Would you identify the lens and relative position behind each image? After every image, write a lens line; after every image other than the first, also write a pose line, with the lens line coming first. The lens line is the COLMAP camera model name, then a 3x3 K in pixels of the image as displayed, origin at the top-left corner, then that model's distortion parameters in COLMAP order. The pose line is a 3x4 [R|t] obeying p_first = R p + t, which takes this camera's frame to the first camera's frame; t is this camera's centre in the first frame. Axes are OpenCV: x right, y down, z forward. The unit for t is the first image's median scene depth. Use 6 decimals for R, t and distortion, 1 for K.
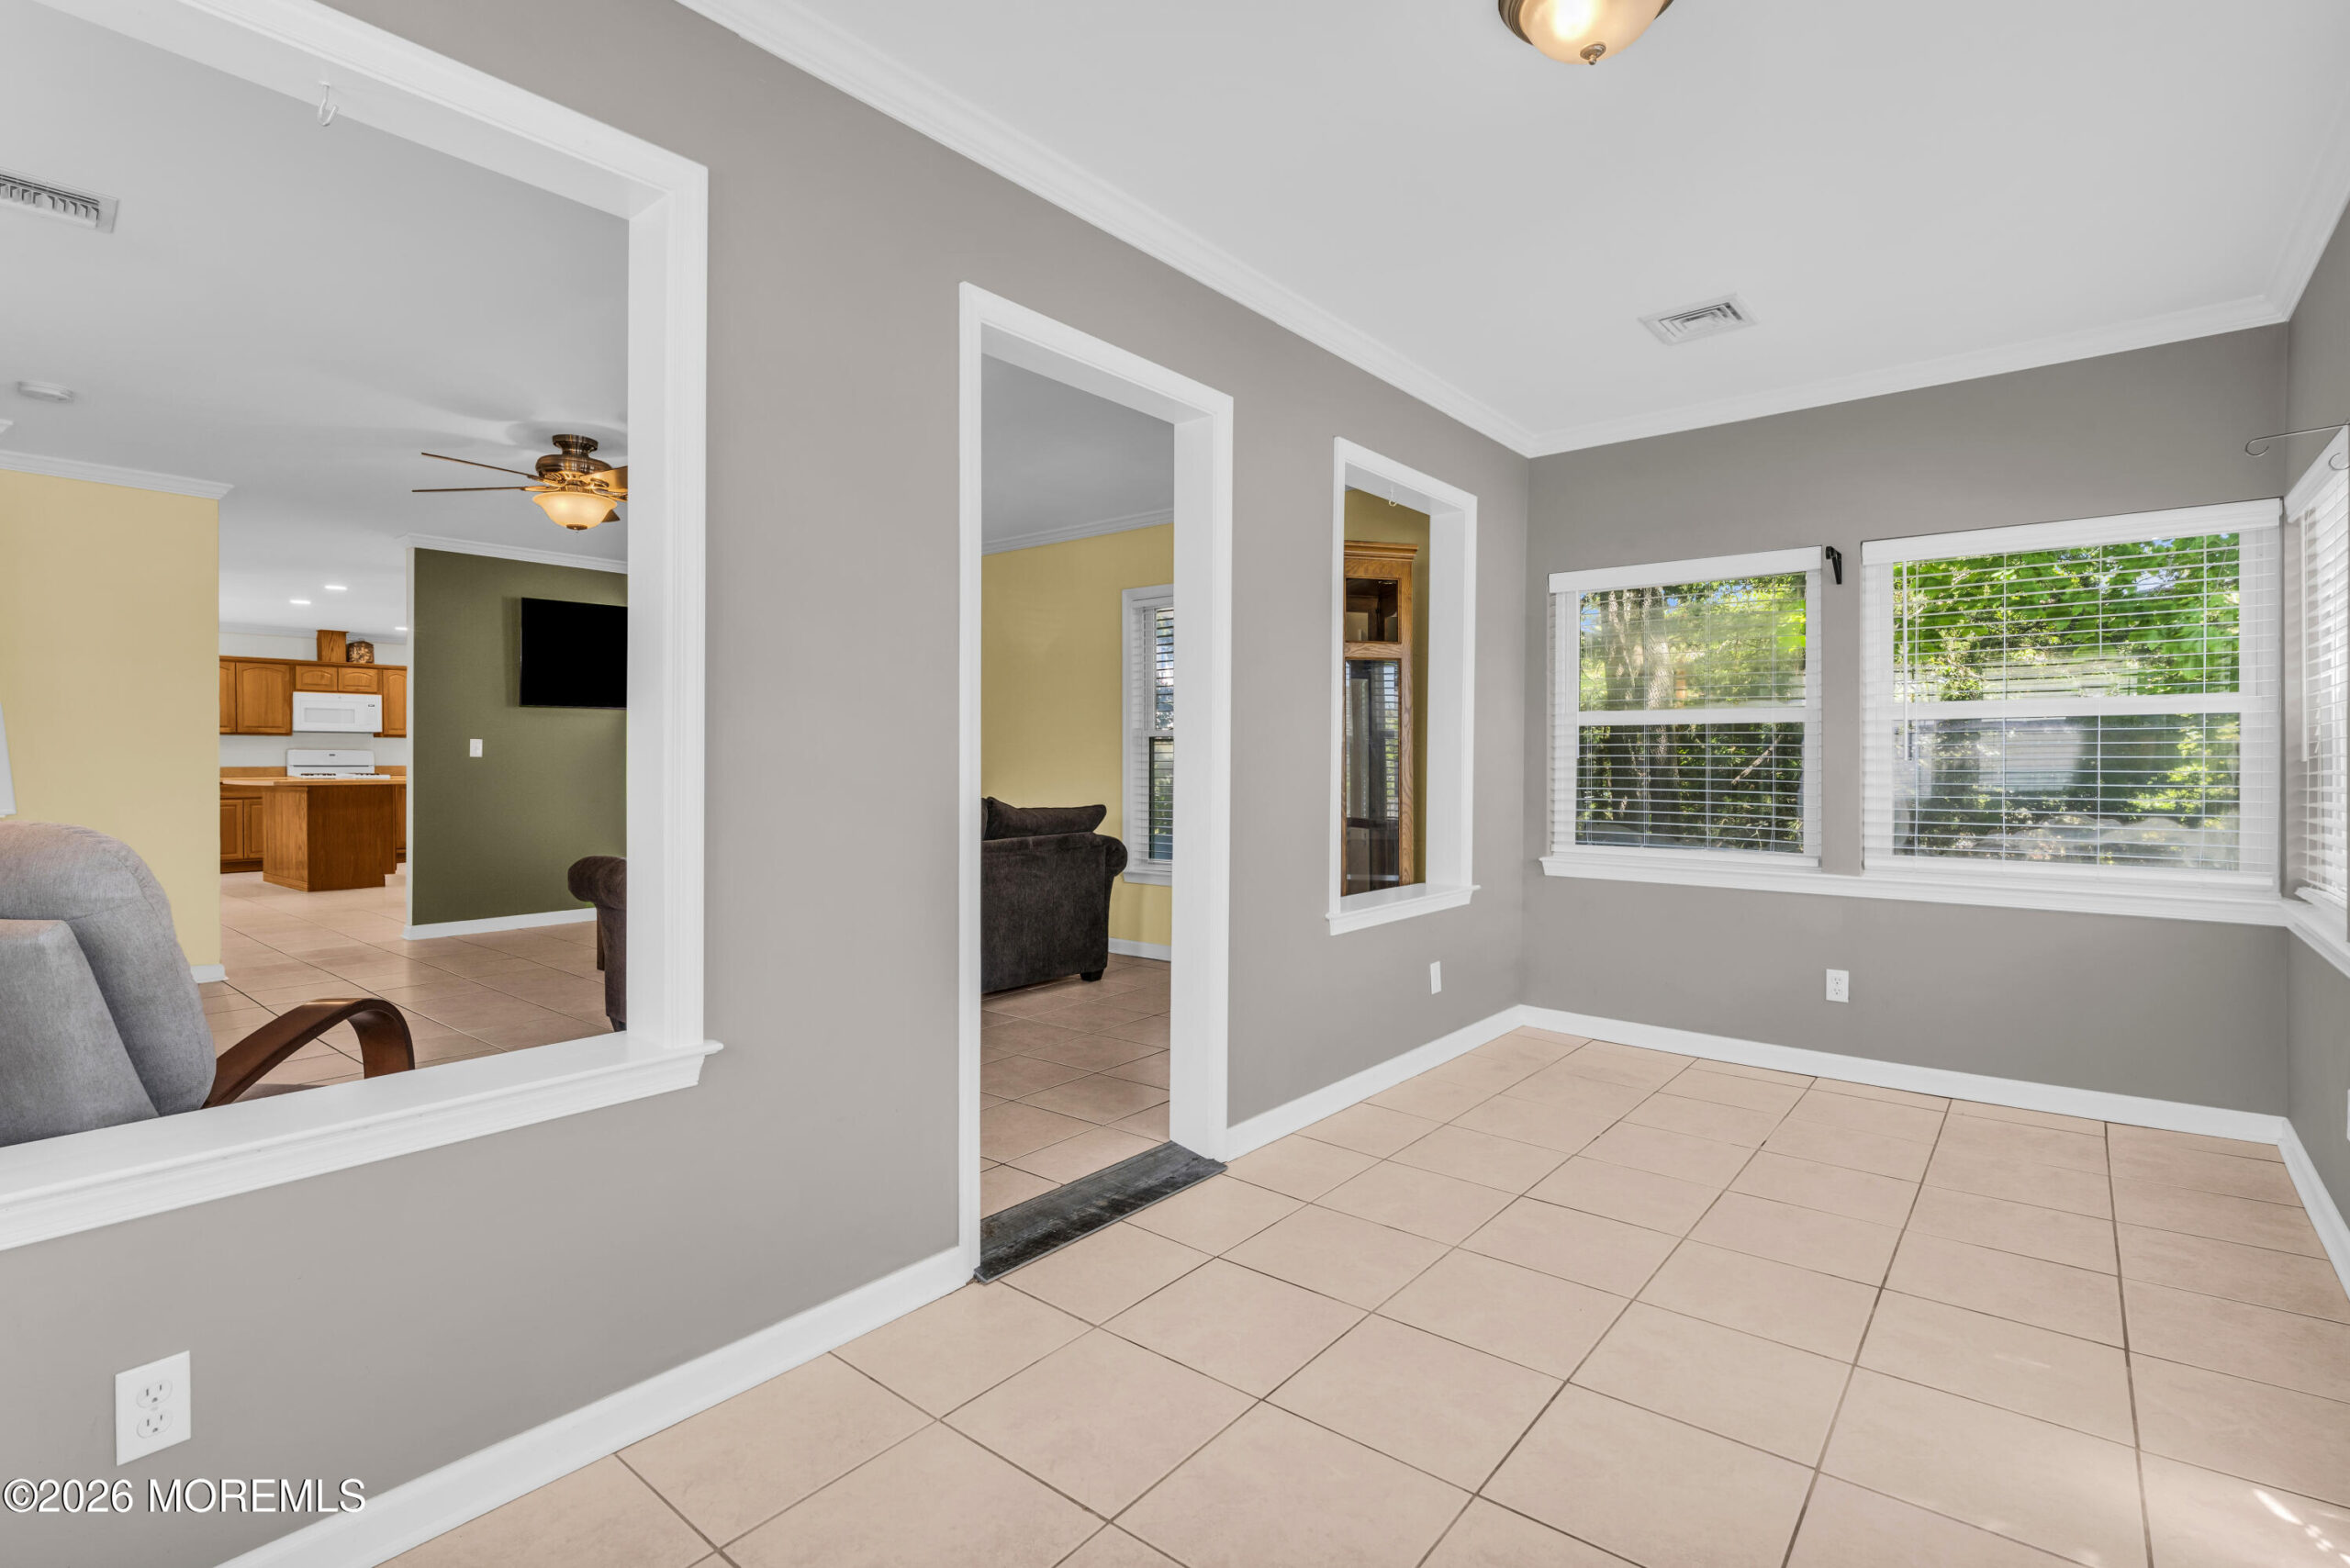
lens RADIAL K [[1104.5, 0, 1126.8], [0, 1104.5, 768.0], [0, 0, 1]] dist [0.000067, 0.000065]
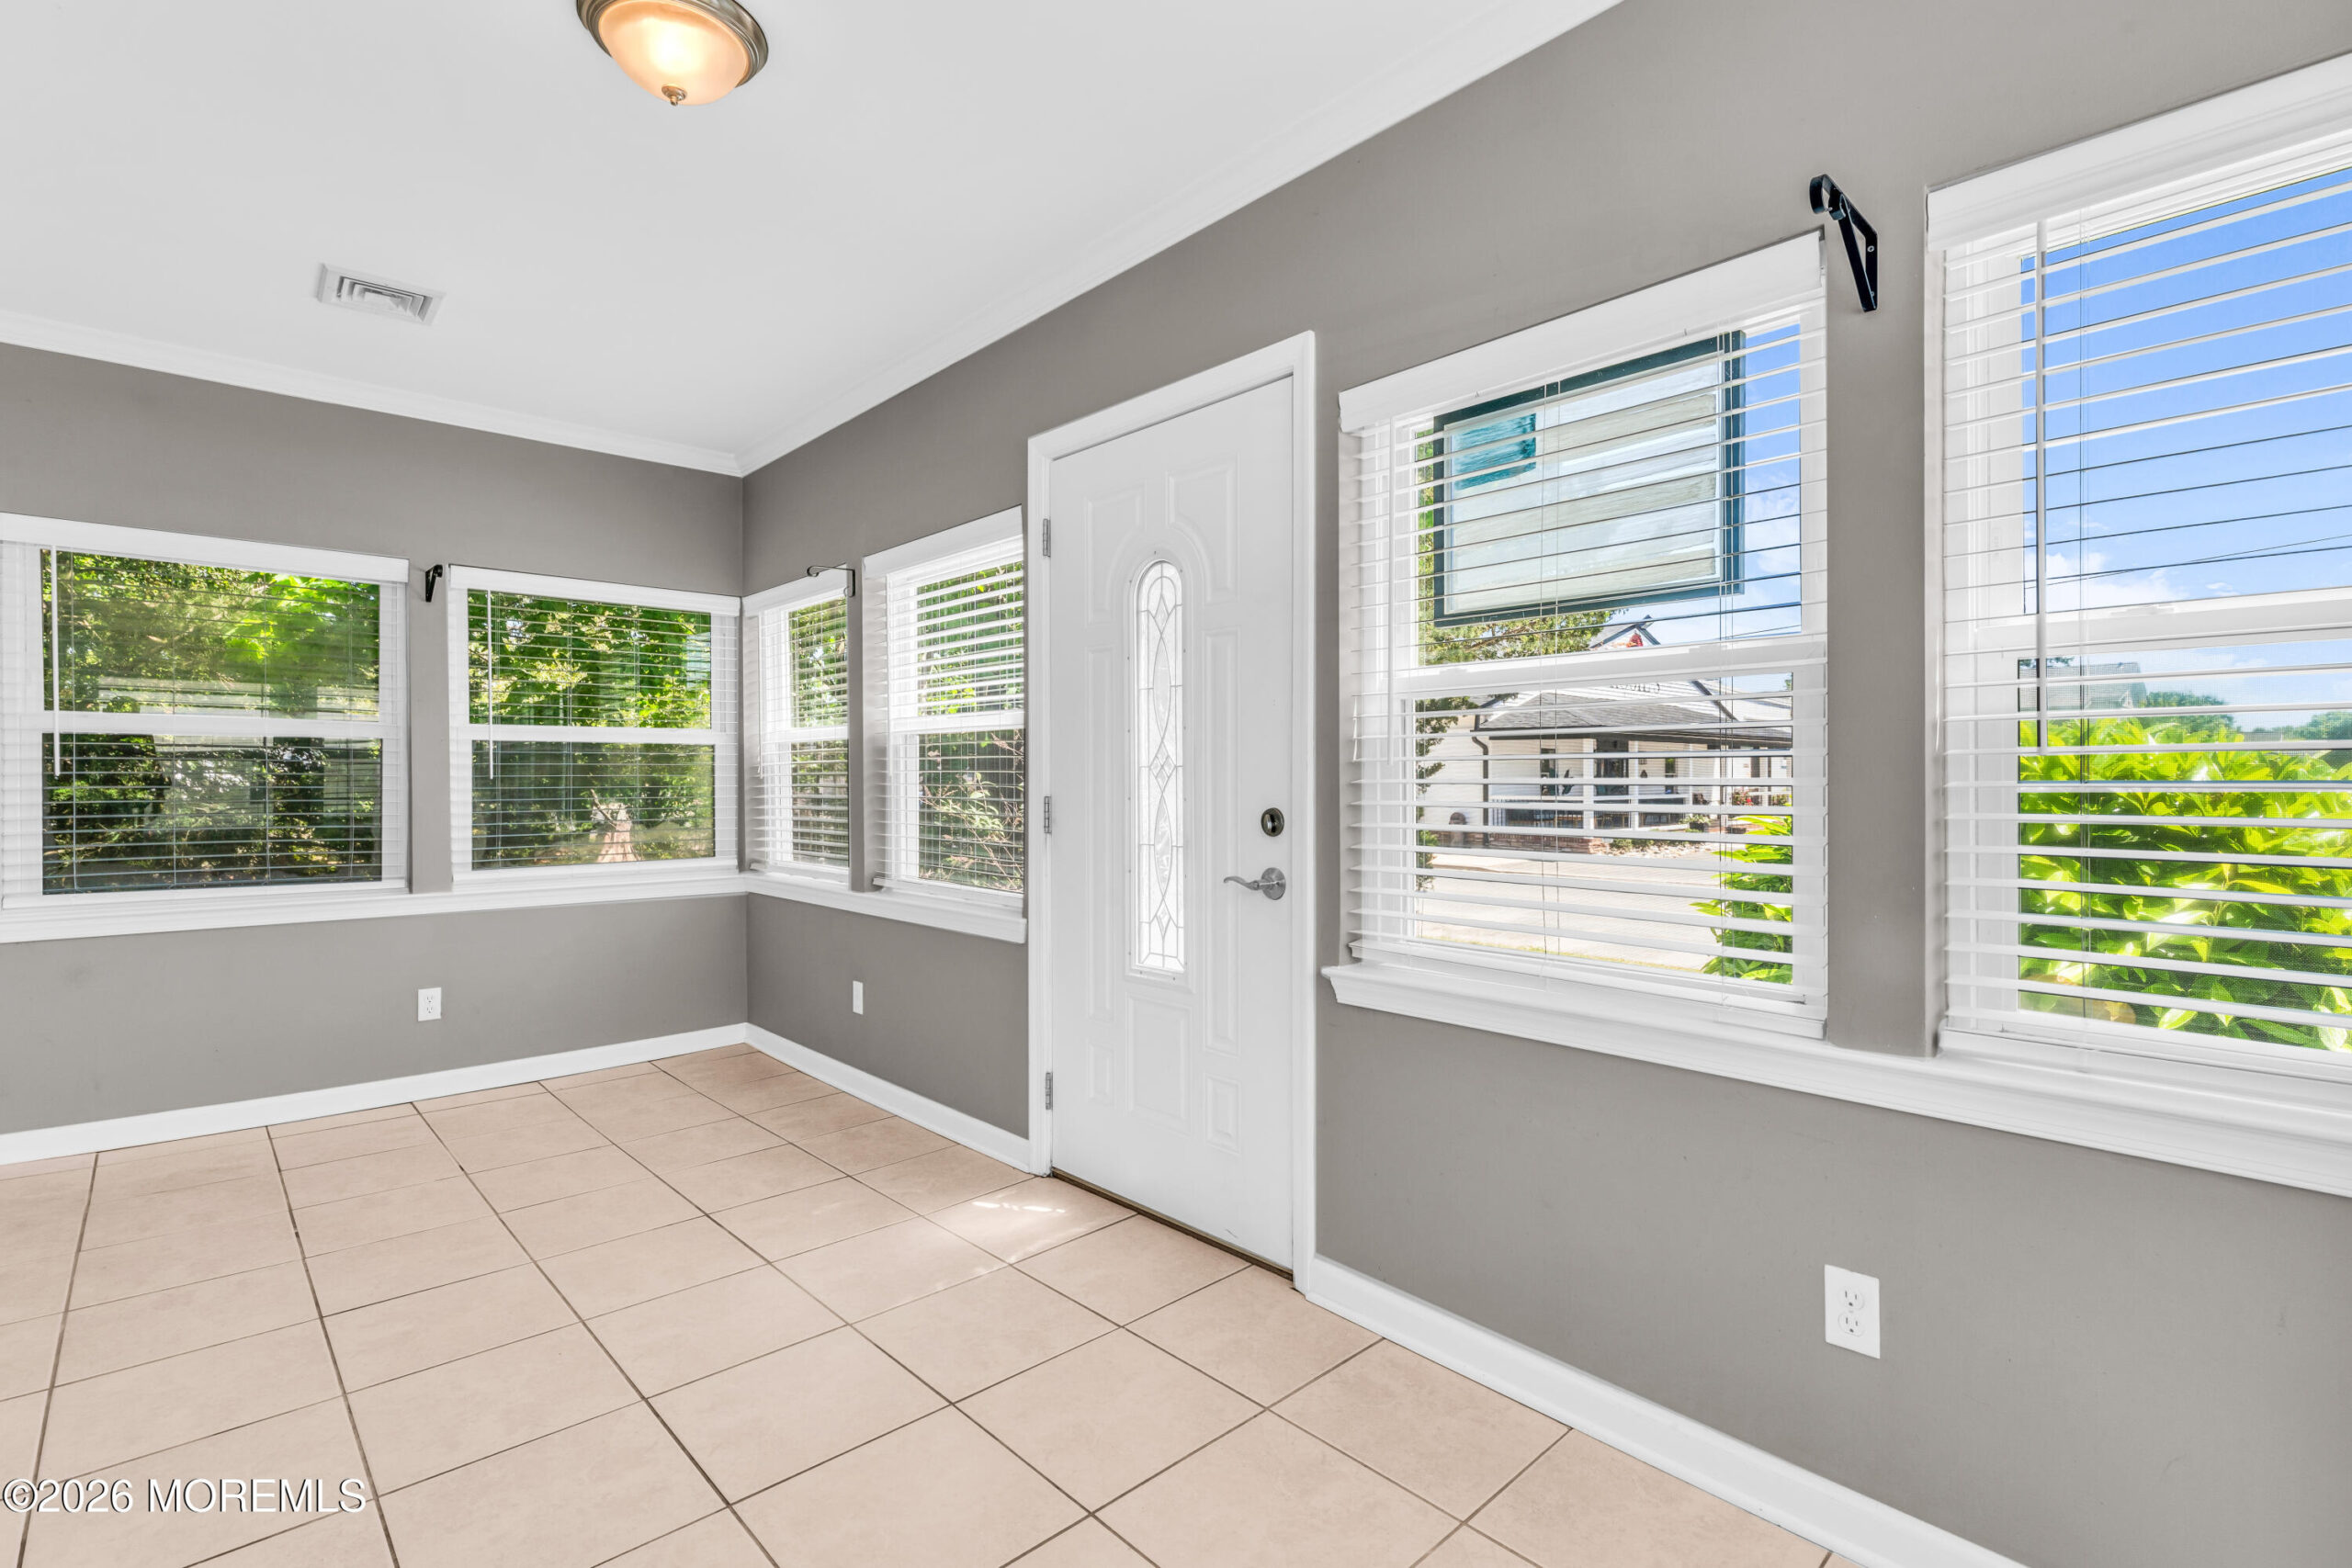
lens RADIAL K [[1137.5, 0, 1176.0], [0, 1137.5, 784.0], [0, 0, 1]] dist [-0.003147, -0.000798]
pose [[0.094960, -0.006523, 0.995460, -0.384793], [0.007746, 0.999953, 0.005813, -0.003246], [-0.995451, 0.007158, 0.095006, 0.281592]]
